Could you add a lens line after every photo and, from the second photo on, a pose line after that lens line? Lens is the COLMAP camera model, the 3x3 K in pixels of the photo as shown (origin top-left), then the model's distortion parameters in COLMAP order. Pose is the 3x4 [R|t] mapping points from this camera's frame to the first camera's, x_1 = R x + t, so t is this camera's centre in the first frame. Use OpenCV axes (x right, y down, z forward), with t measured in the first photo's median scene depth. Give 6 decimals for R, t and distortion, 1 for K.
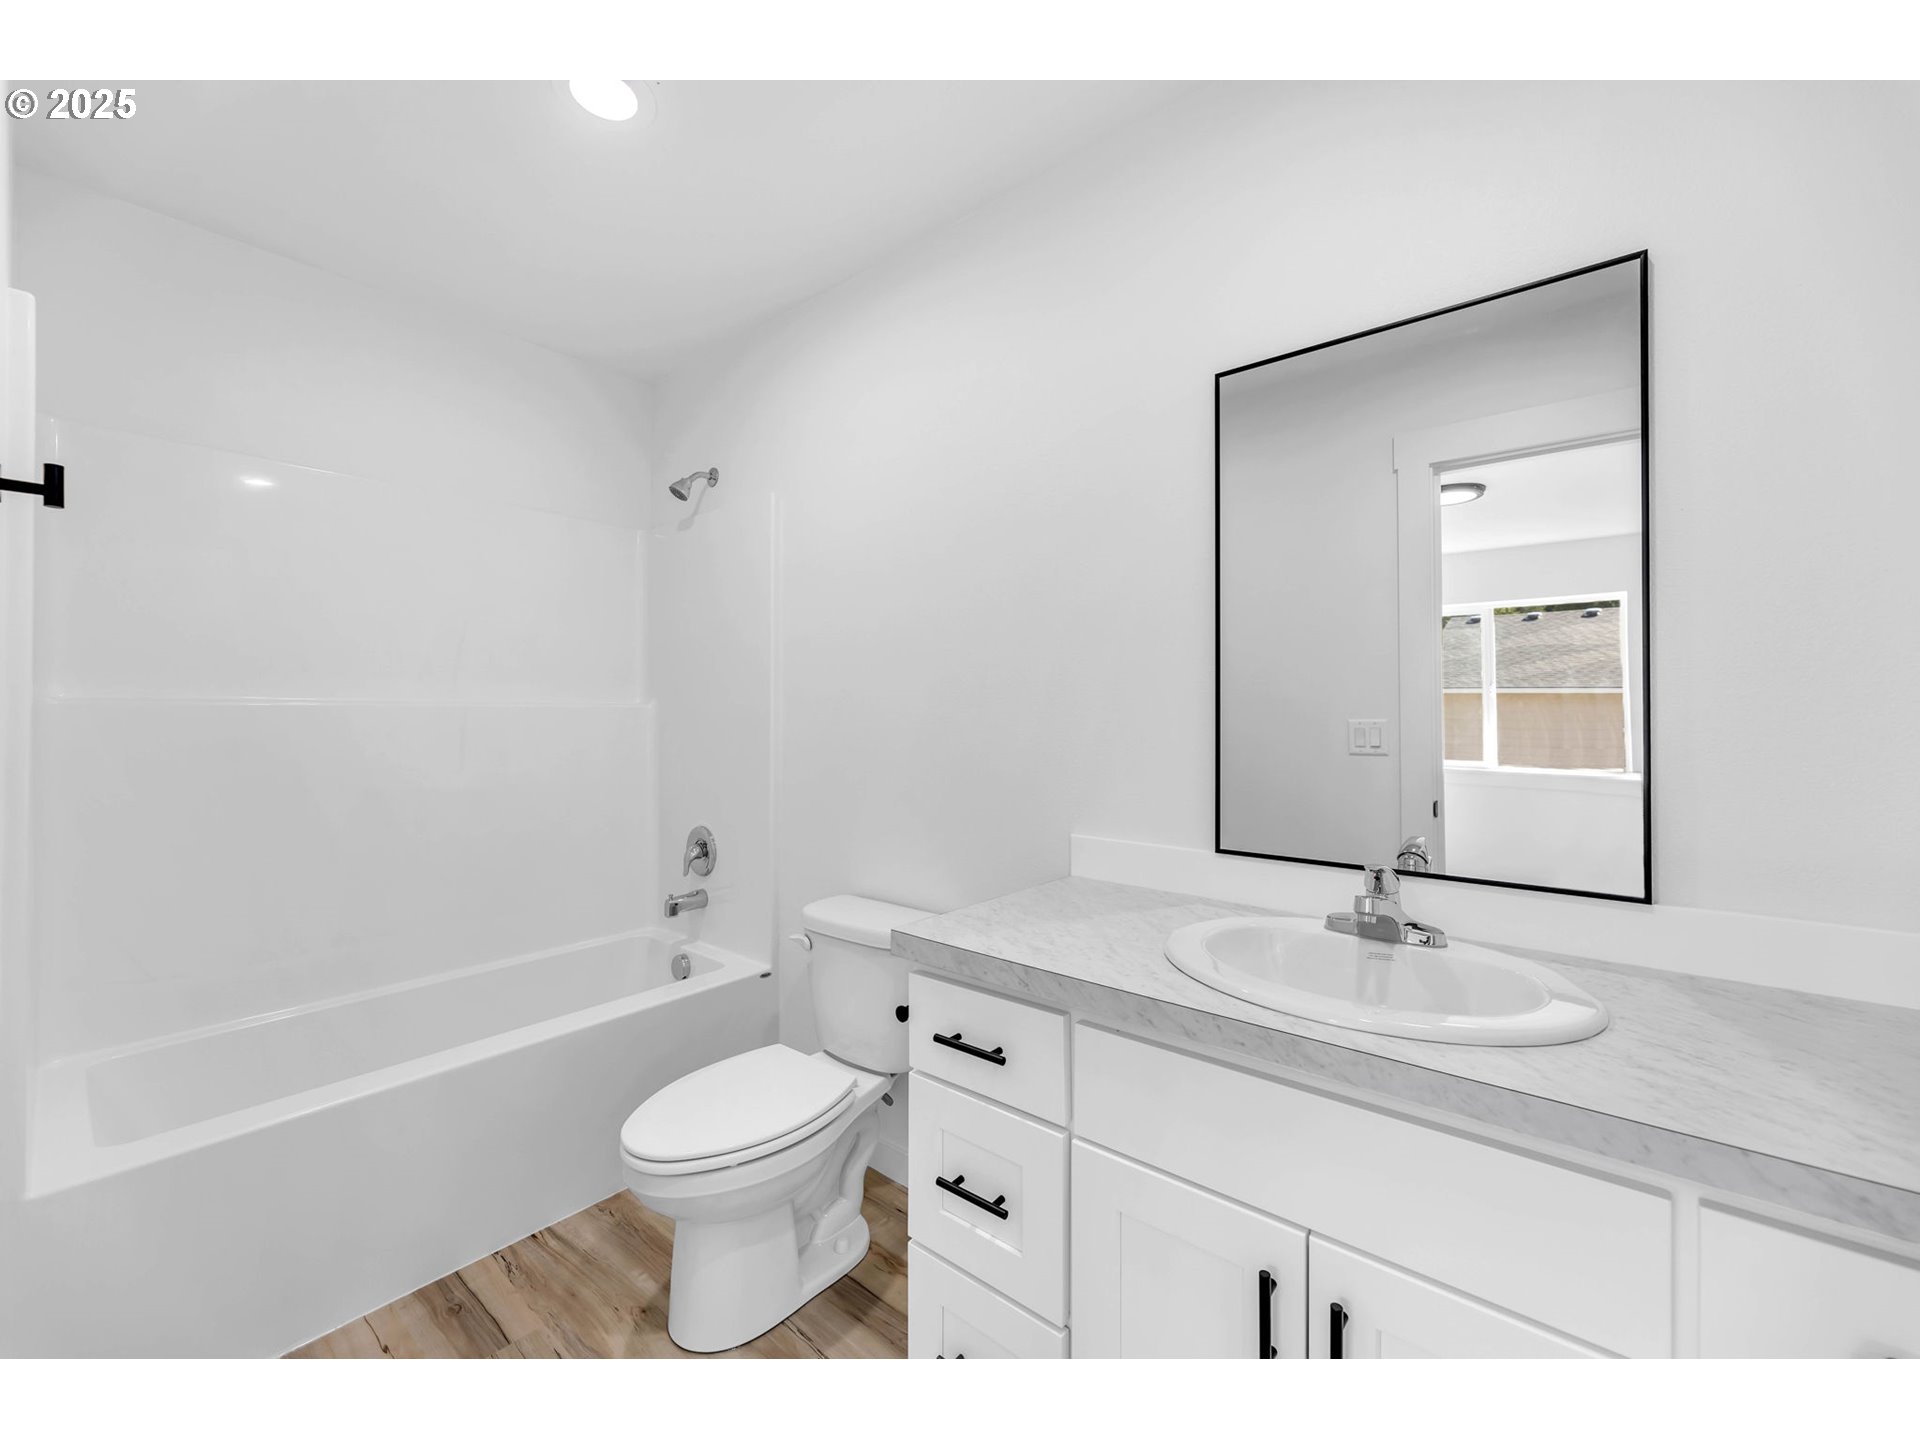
lens RADIAL K [[771.1, 0, 963.2], [0, 771.1, 710.7], [0, 0, 1]] dist [-0.002490, 0.000065]
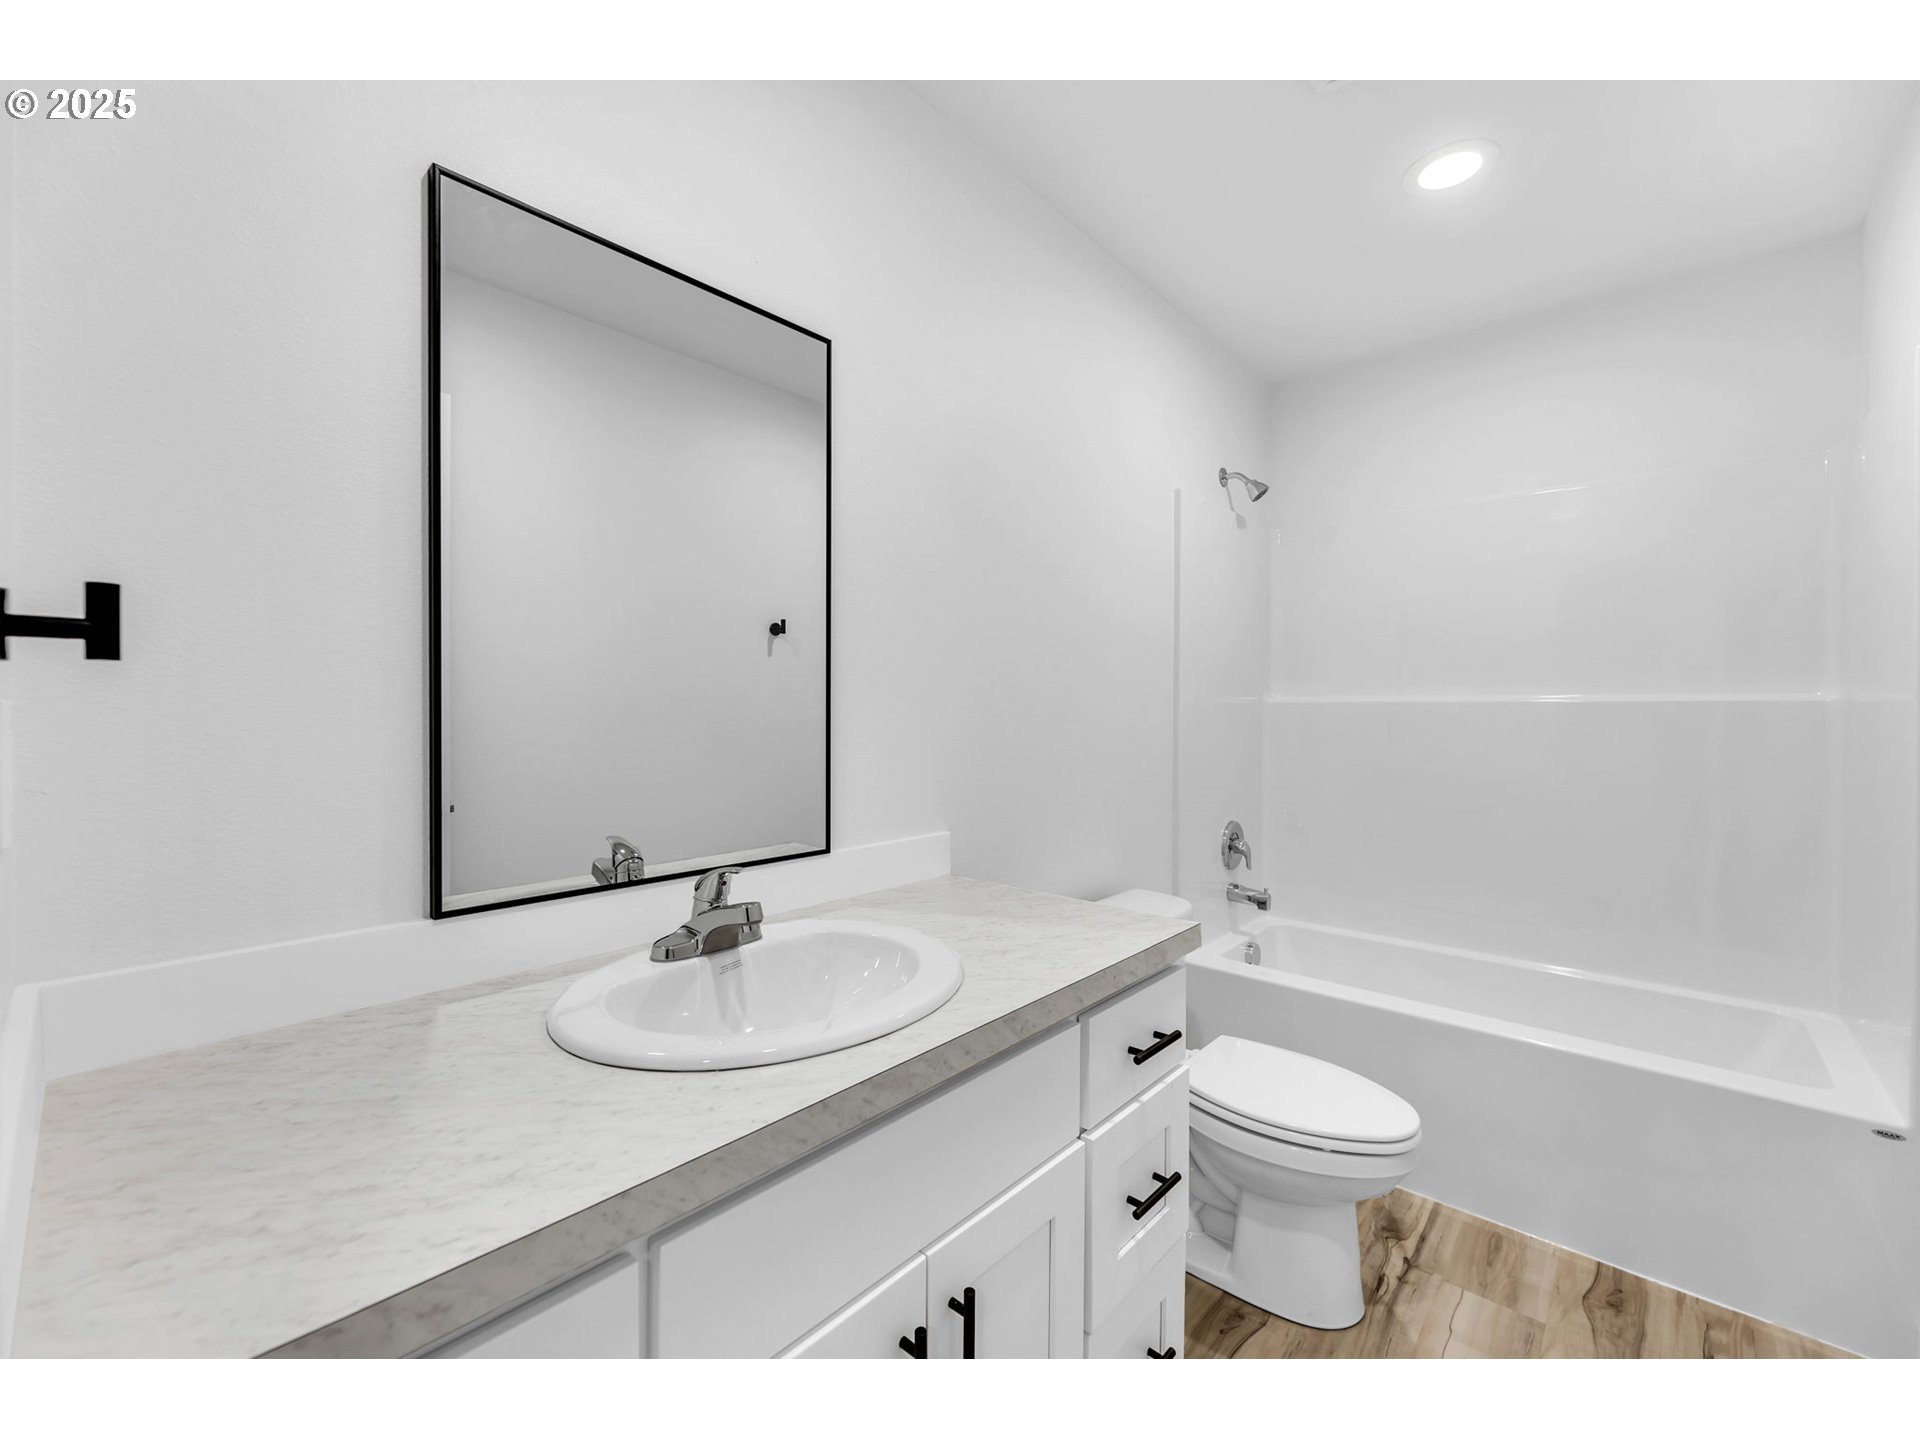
lens RADIAL K [[771.1, 0, 958.8], [0, 771.1, 718.4], [0, 0, 1]] dist [-0.002490, 0.000065]
pose [[0.056601, -0.005816, 0.998380, -0.362610], [-0.002076, 0.999980, 0.005943, 0.017877], [-0.998395, -0.002409, 0.056588, 0.684371]]
